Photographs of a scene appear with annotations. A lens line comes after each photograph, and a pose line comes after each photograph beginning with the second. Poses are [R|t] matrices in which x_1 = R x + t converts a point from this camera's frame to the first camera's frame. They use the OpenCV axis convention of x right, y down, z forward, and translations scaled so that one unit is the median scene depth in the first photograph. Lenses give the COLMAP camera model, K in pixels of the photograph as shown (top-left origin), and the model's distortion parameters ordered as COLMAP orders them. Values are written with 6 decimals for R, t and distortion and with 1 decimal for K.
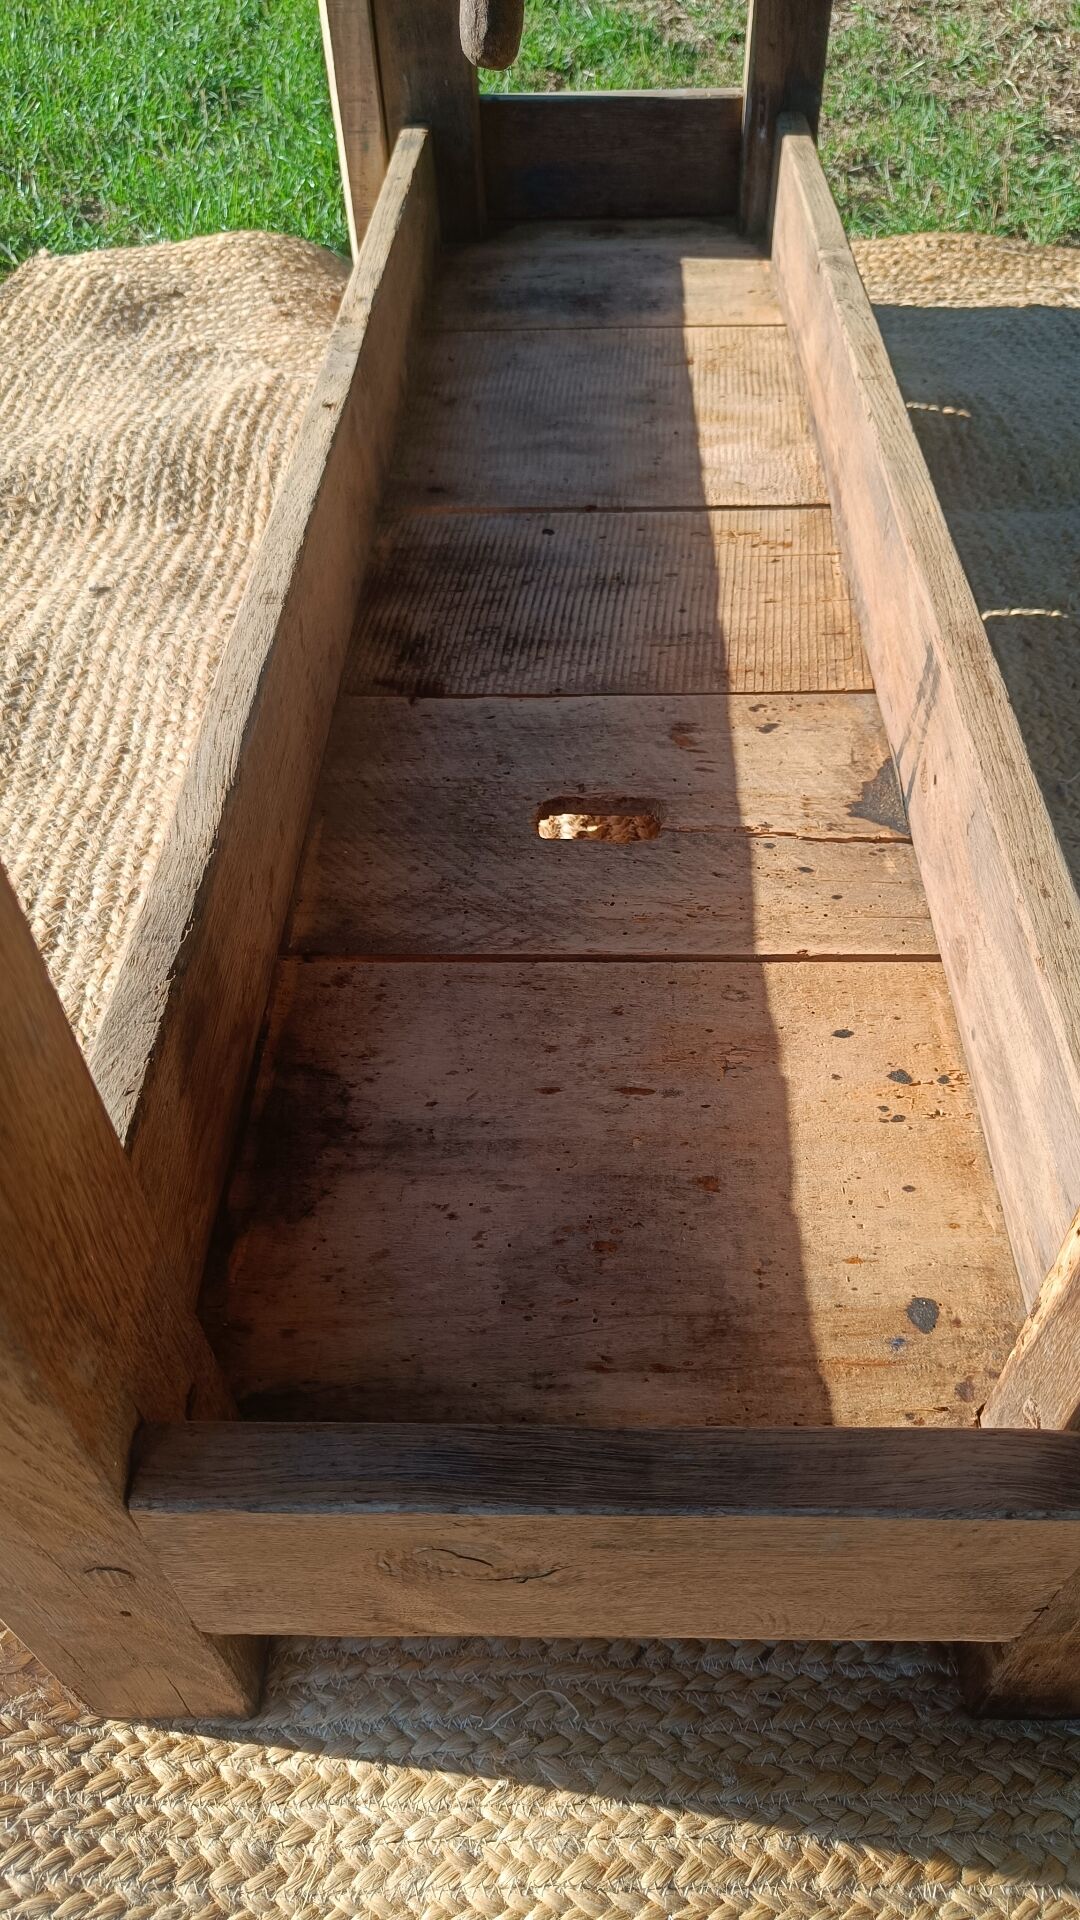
lens RADIAL K [[1328.9, 0, 555.0], [0, 1328.9, 951.4], [0, 0, 1]] dist [0.000962, 0.000801]
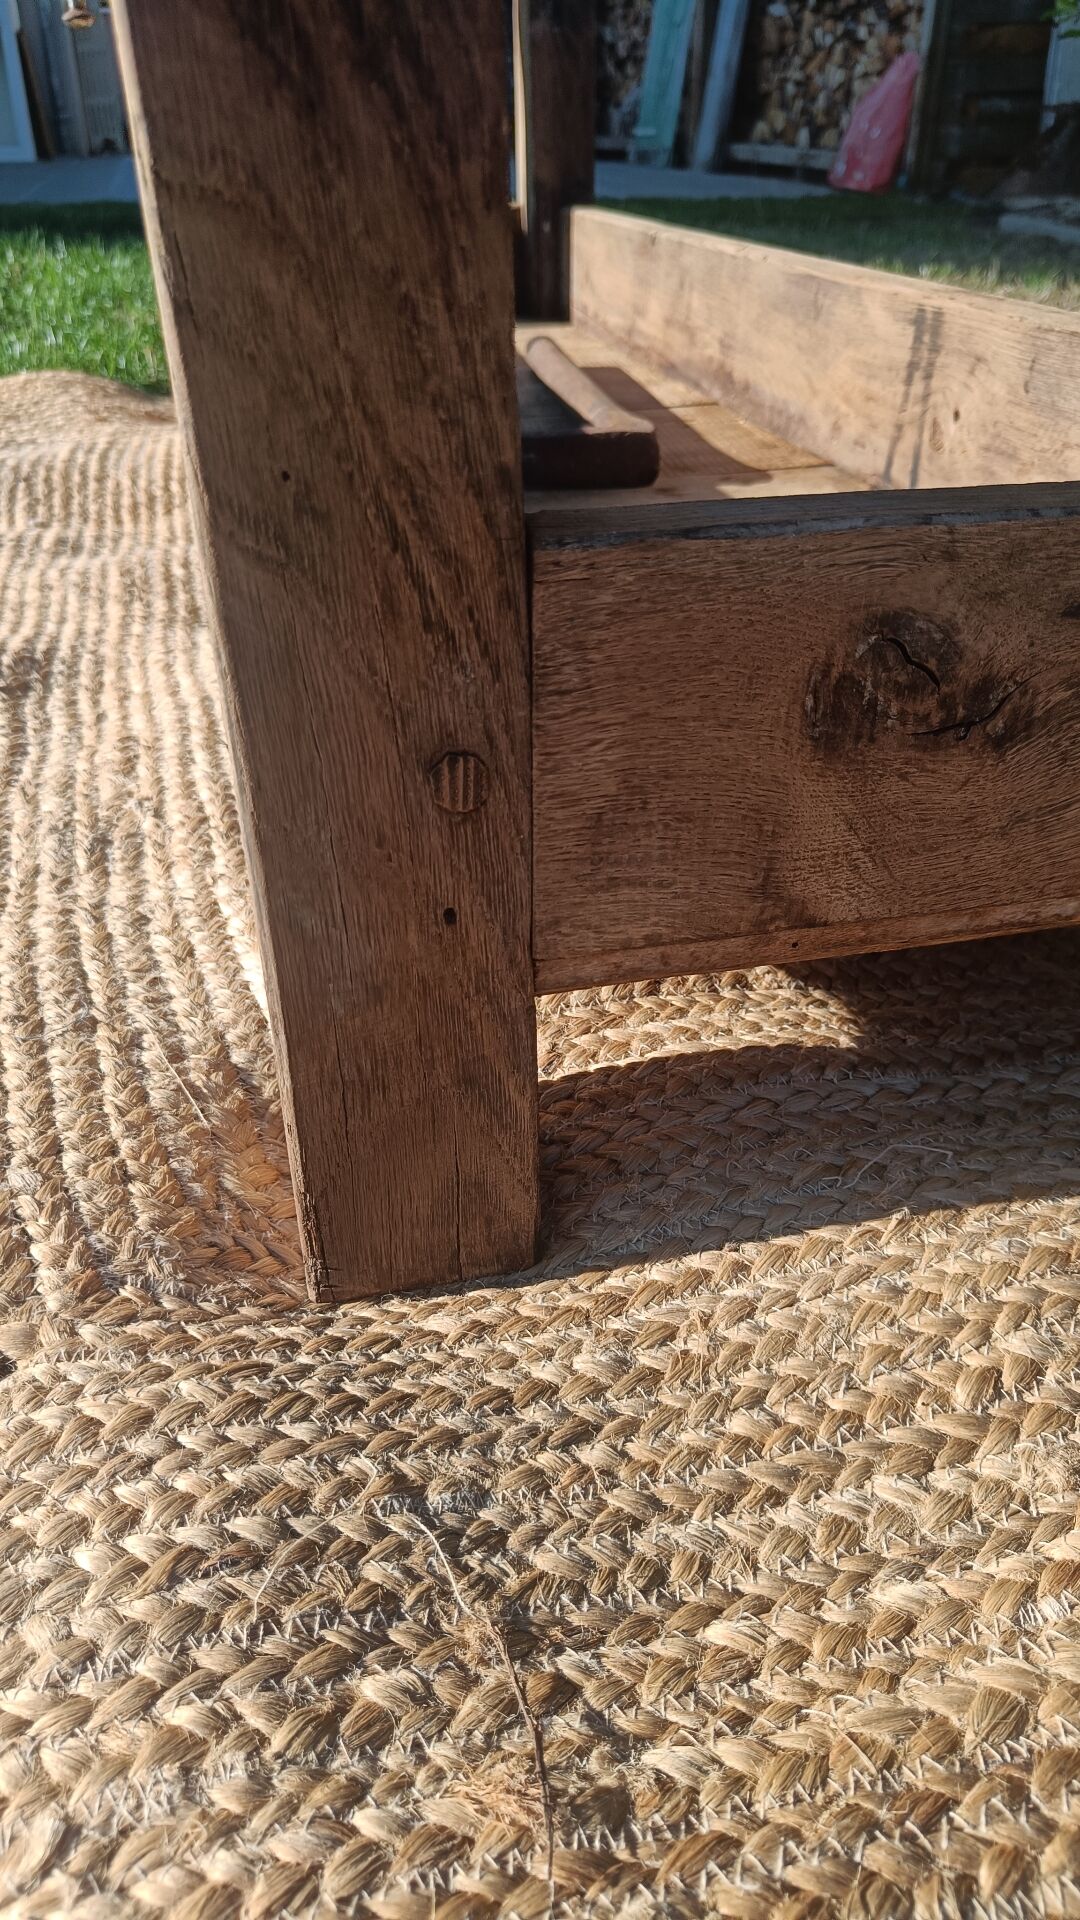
lens RADIAL K [[1341.4, 0, 524.3], [0, 1341.4, 969.2], [0, 0, 1]] dist [-0.011322, -0.000744]
pose [[0.973797, -0.113349, 0.197160, -0.367636], [0.160798, 0.956237, -0.244450, 0.606906], [-0.160823, 0.269747, 0.949406, 0.239532]]
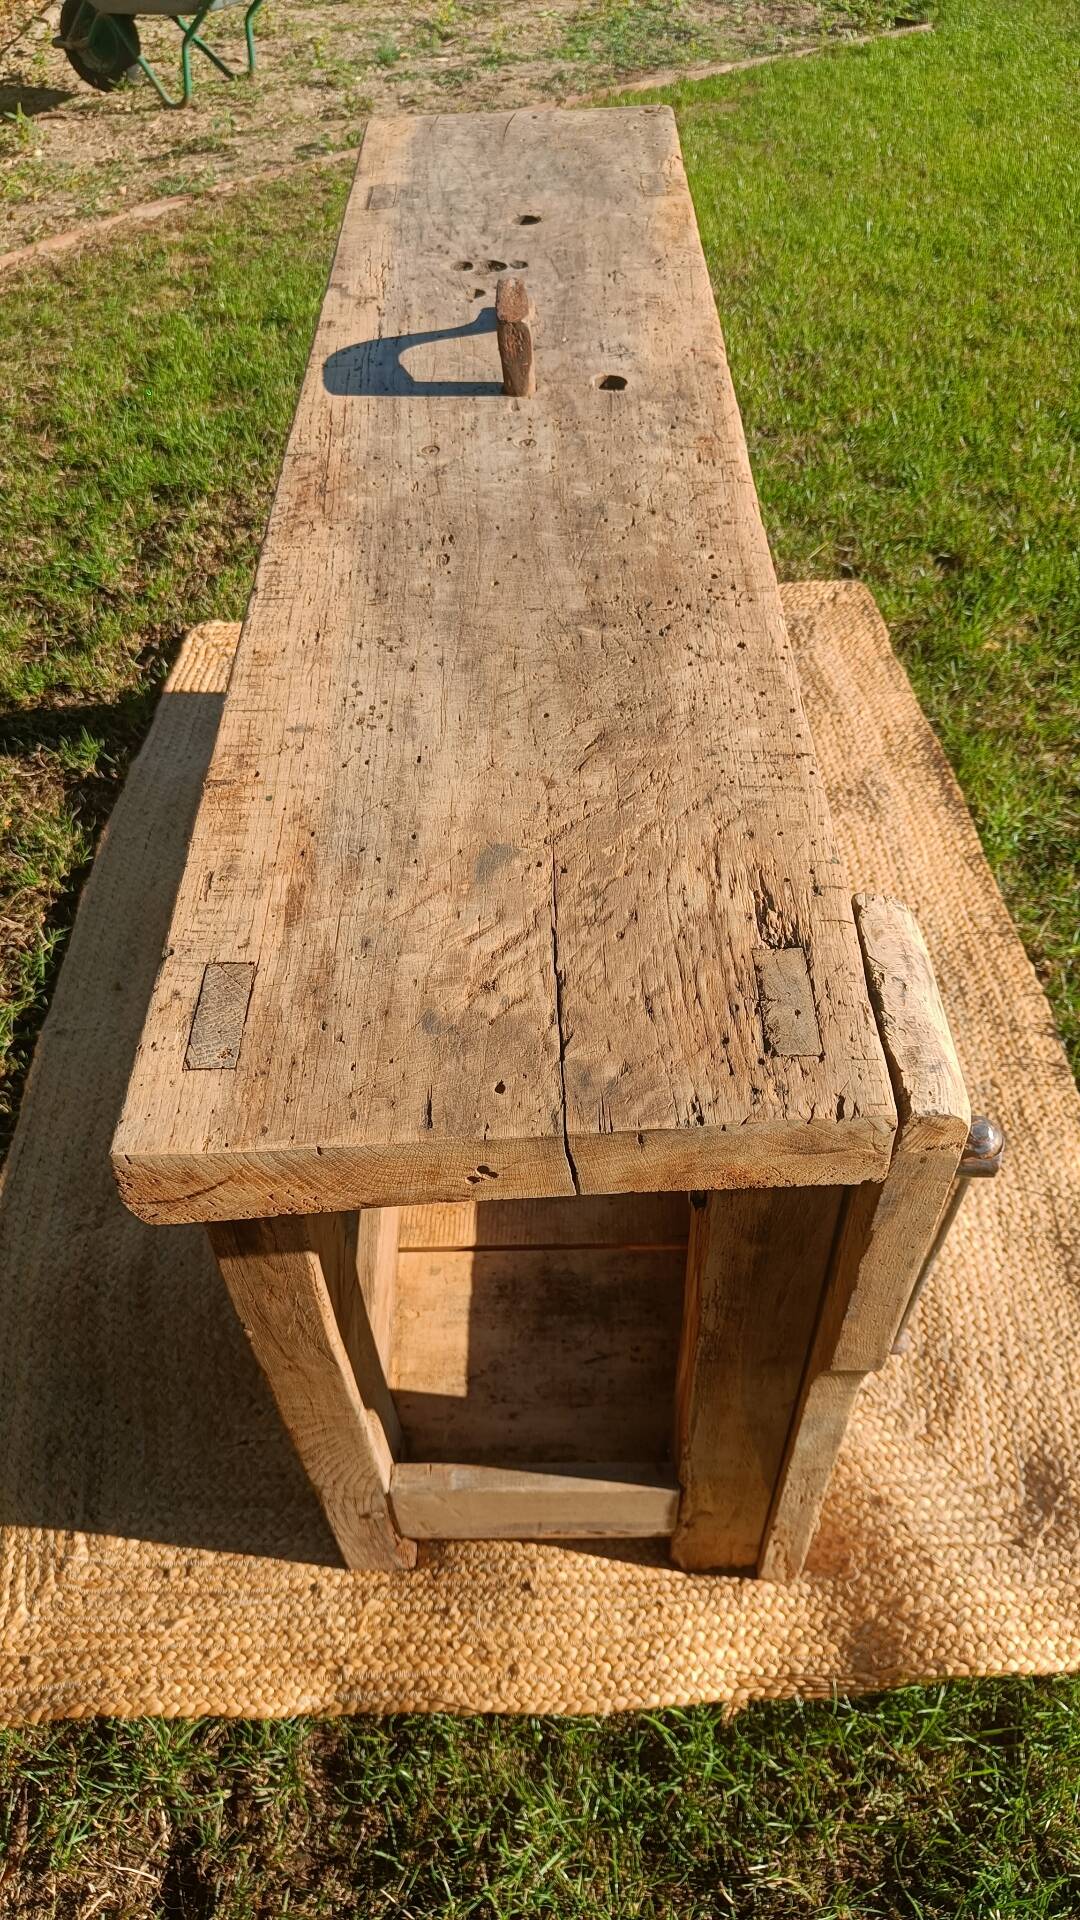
lens RADIAL K [[1328.9, 0, 555.0], [0, 1328.9, 951.4], [0, 0, 1]] dist [0.000962, 0.000801]
pose [[-0.998060, 0.059146, 0.019419, -0.032137], [0.014306, -0.085671, 0.996221, -3.855679], [0.060586, 0.994566, 0.084659, 1.456995]]
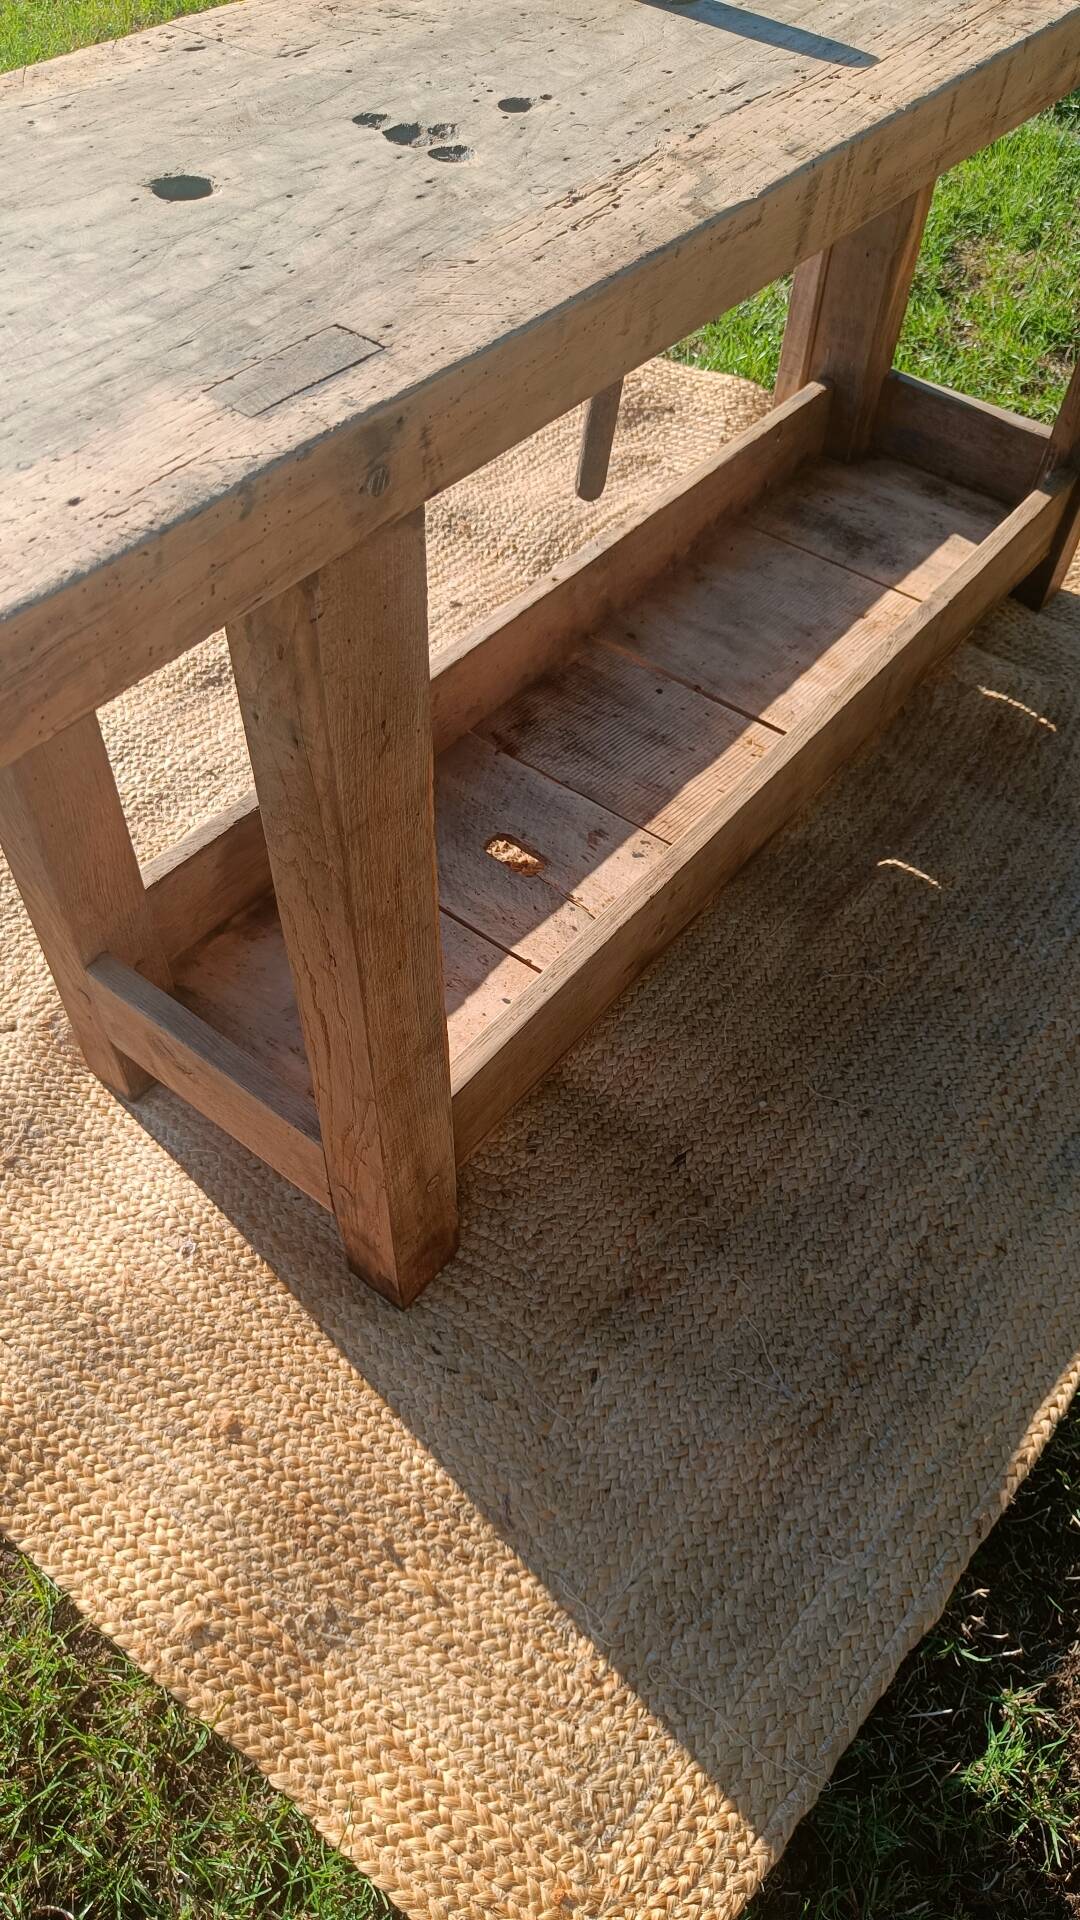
lens RADIAL K [[1345.4, 0, 544.6], [0, 1345.4, 961.5], [0, 0, 1]] dist [0.001034, -0.010918]
pose [[0.794288, 0.496859, -0.349625, 1.125914], [-0.471113, 0.867080, 0.161938, -0.412472], [0.383613, 0.036088, 0.922789, -1.013400]]
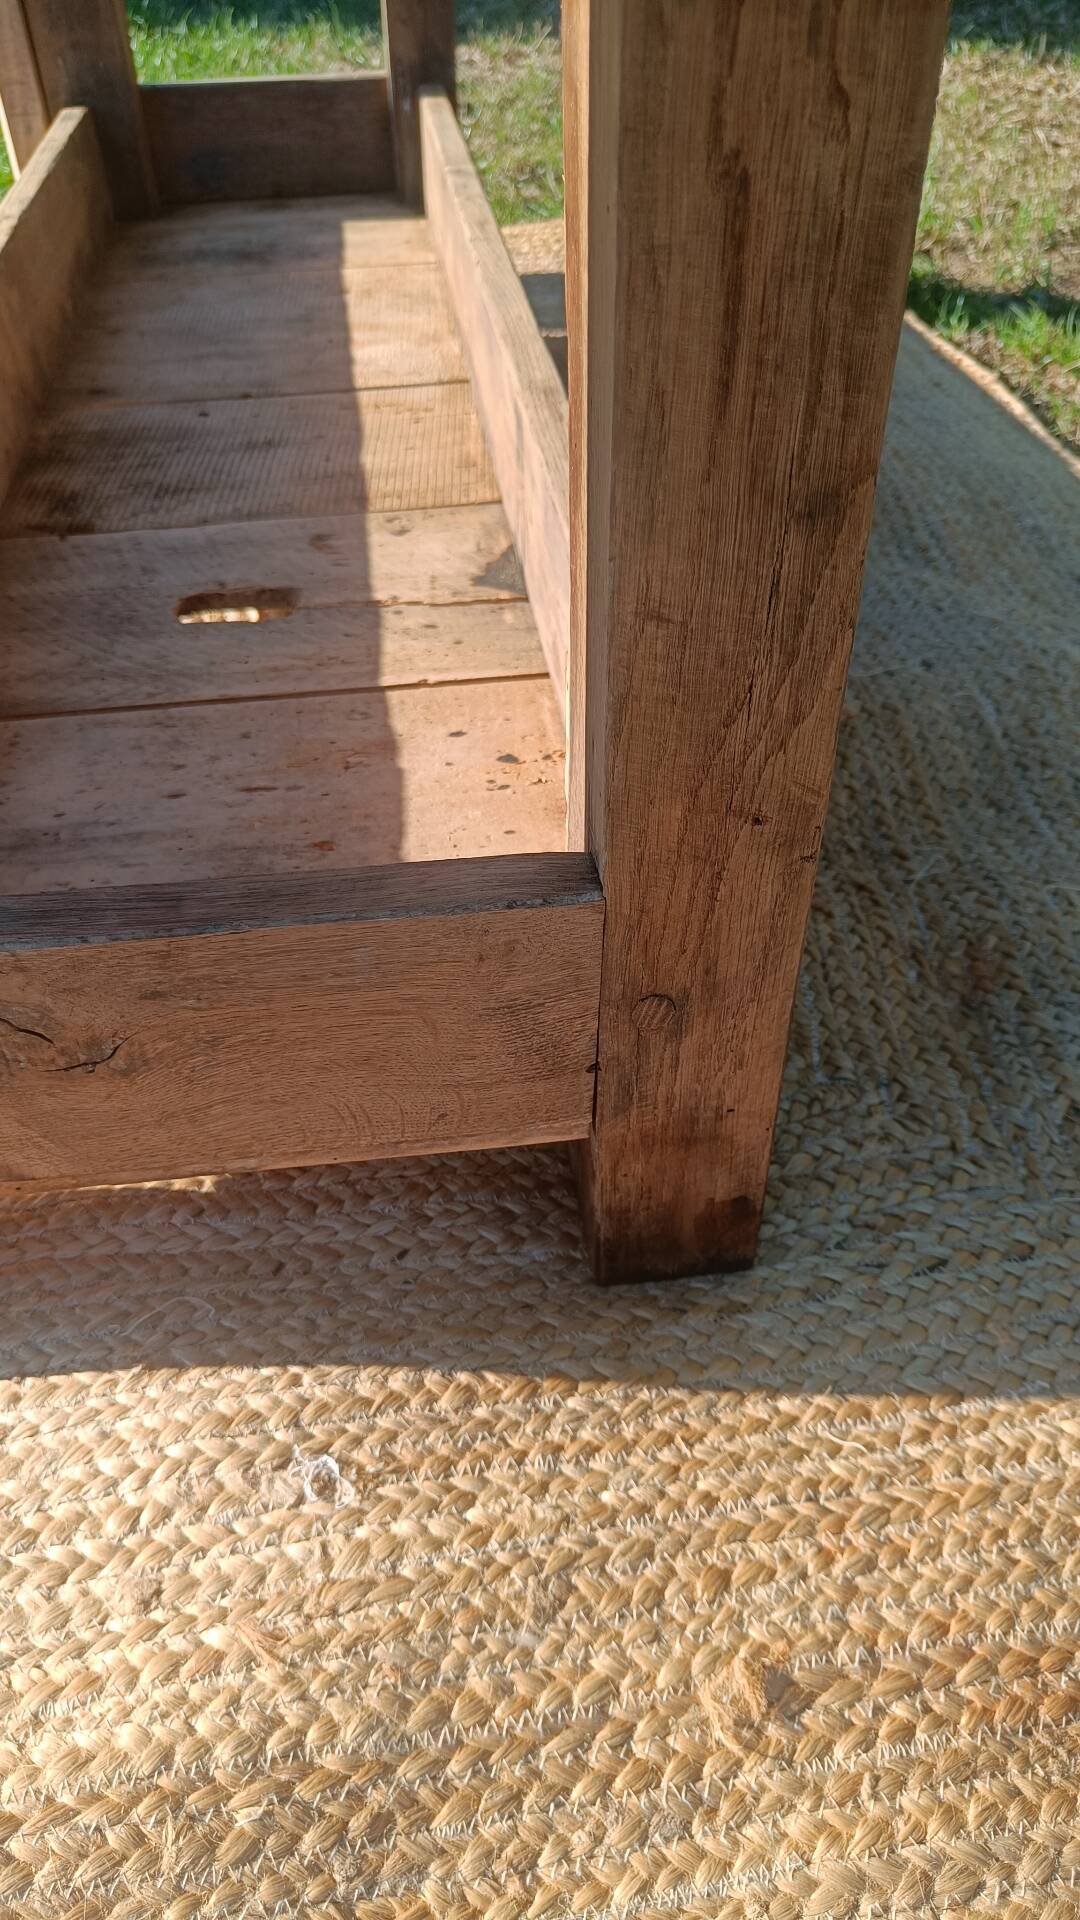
lens RADIAL K [[1350.8, 0, 511.5], [0, 1350.8, 972.5], [0, 0, 1]] dist [-0.009800, 0.003093]
pose [[0.990633, -0.088310, 0.104149, 0.155763], [0.096079, 0.992760, -0.072089, 0.400441], [-0.097029, 0.081420, 0.991946, -0.074189]]
